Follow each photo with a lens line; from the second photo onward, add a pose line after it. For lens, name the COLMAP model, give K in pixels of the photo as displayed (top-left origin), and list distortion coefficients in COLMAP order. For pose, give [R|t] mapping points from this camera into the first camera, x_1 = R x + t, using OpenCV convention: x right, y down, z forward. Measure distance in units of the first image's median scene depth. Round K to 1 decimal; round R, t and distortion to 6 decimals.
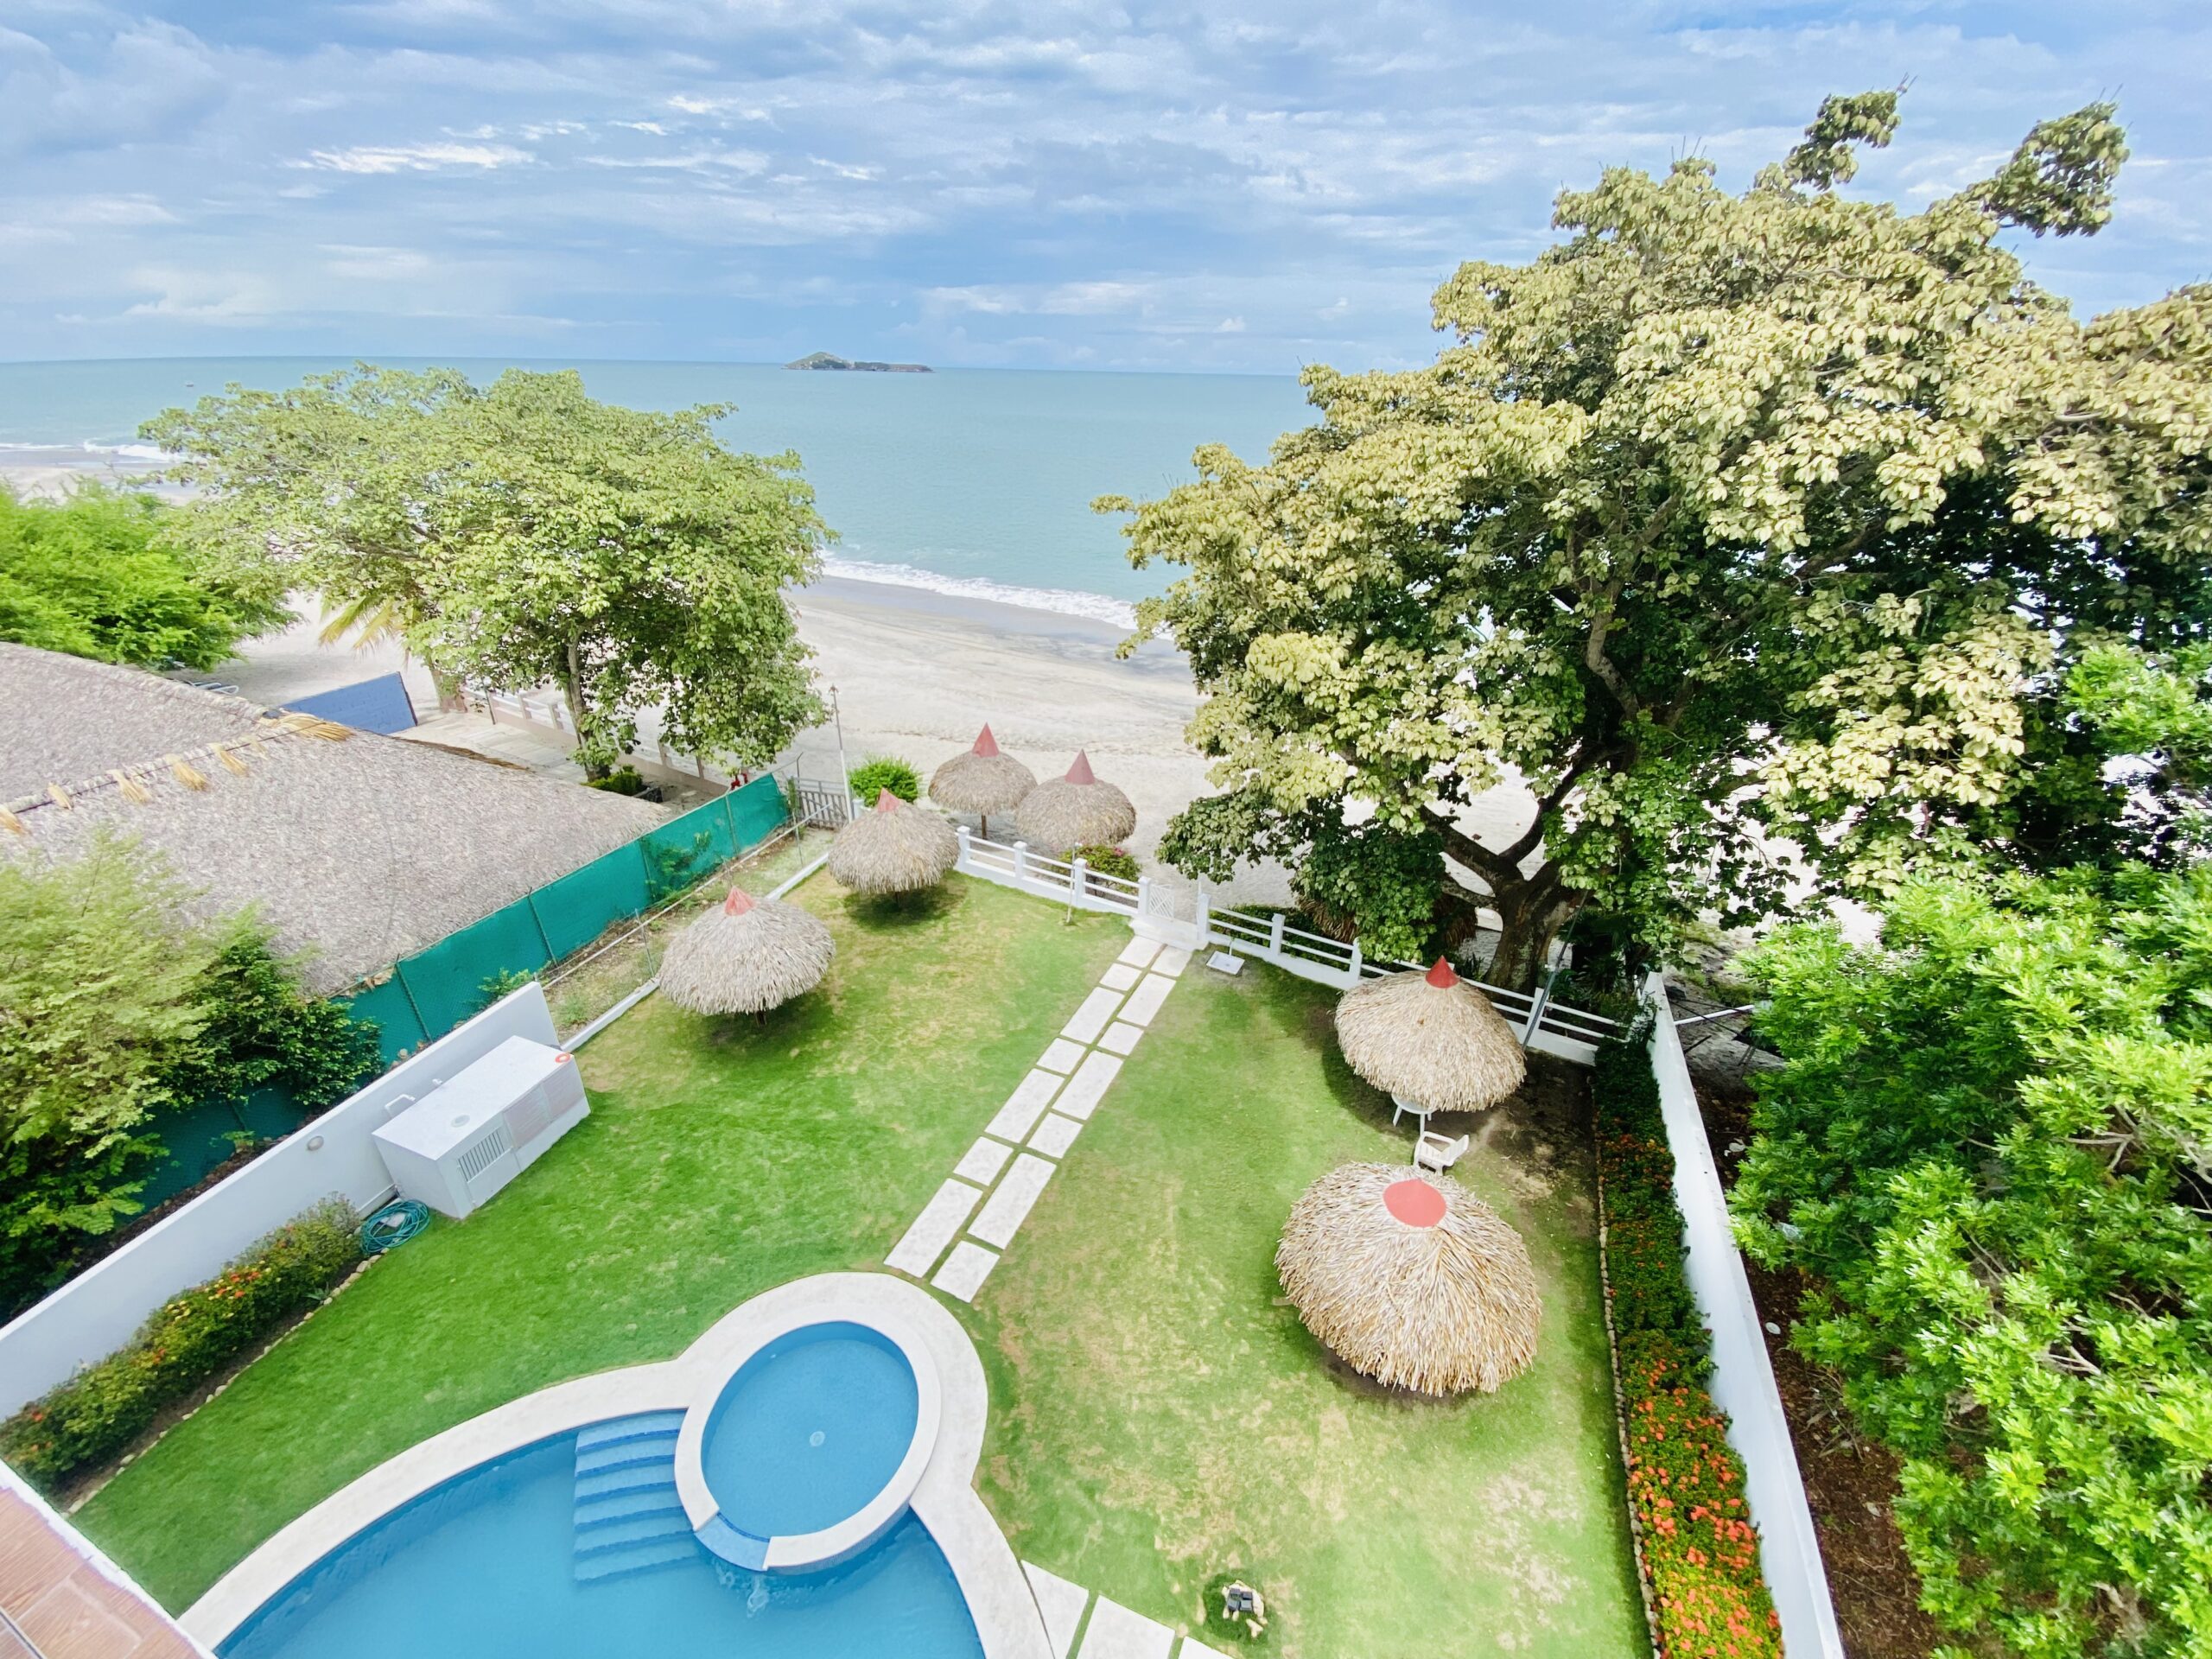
lens RADIAL K [[898.6, 0, 1111.2], [0, 898.6, 808.5], [0, 0, 1]] dist [0.006340, -0.013989]
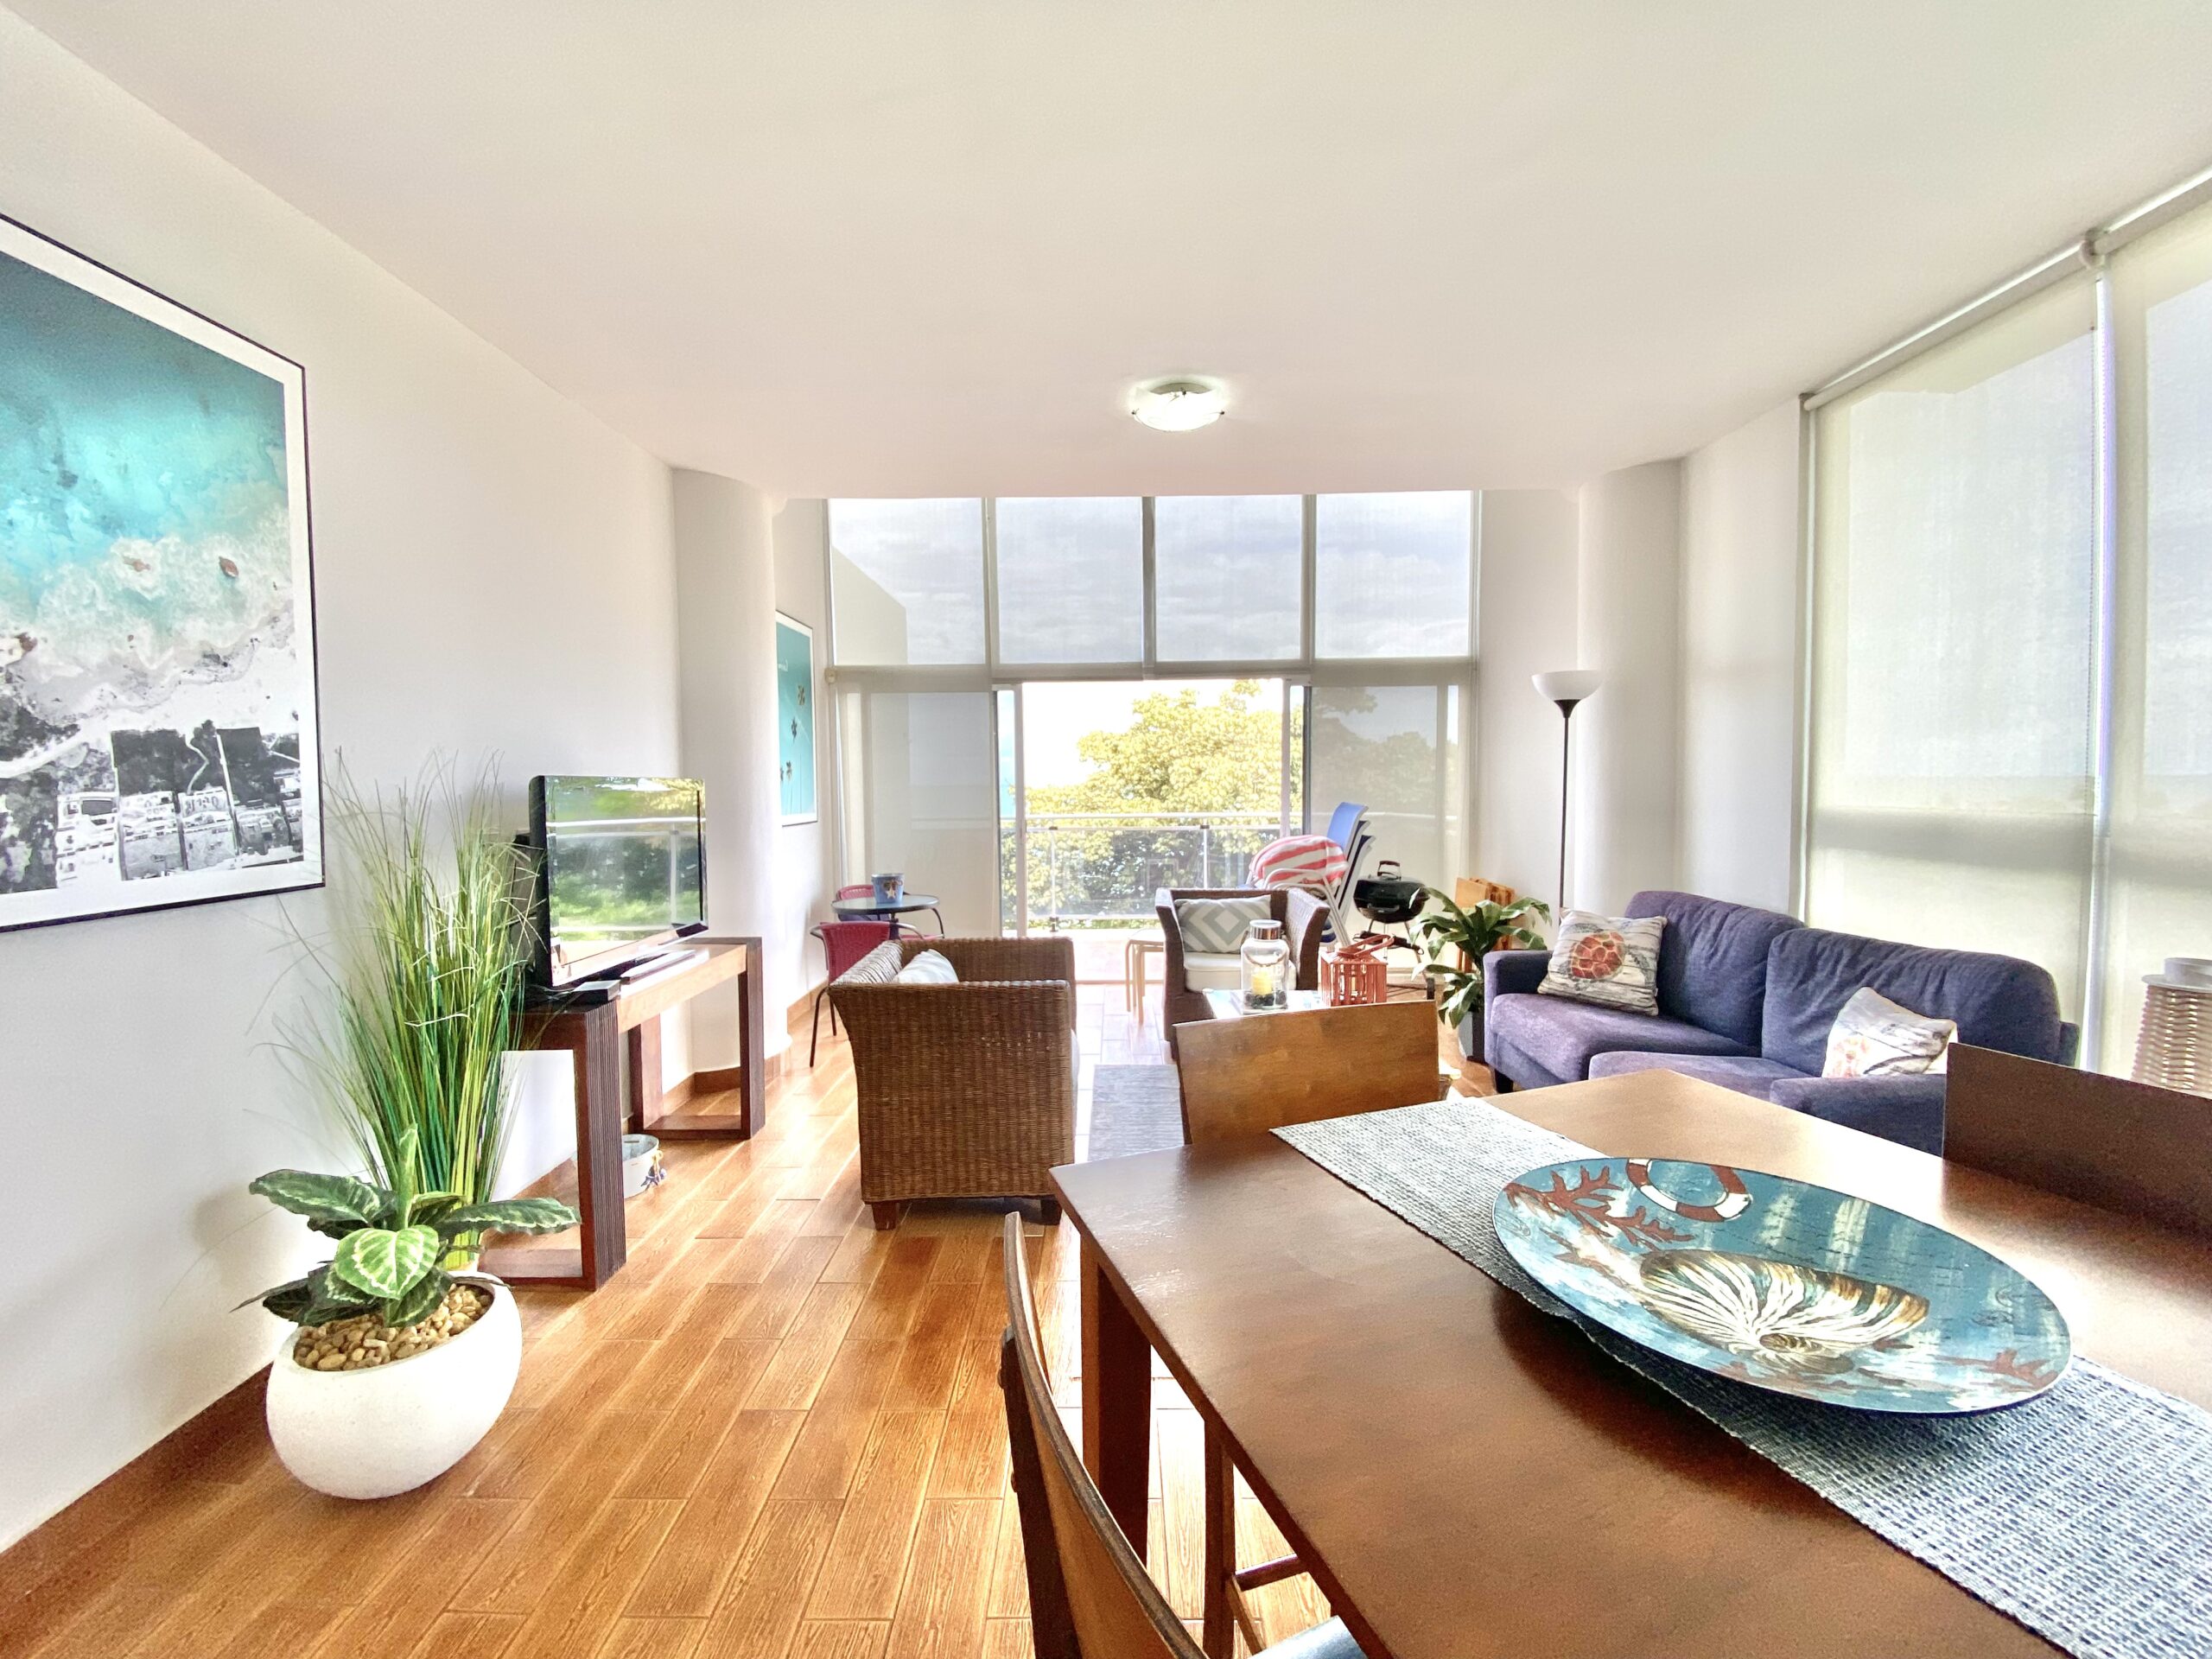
lens RADIAL K [[898.6, 0, 1115.4], [0, 898.6, 826.4], [0, 0, 1]] dist [0.006340, -0.013989]
pose [[0.935816, -0.048542, 0.349130, -0.168674], [0.180913, 0.916209, -0.357536, 0.189466], [-0.302521, 0.397751, 0.866185, -0.421169]]
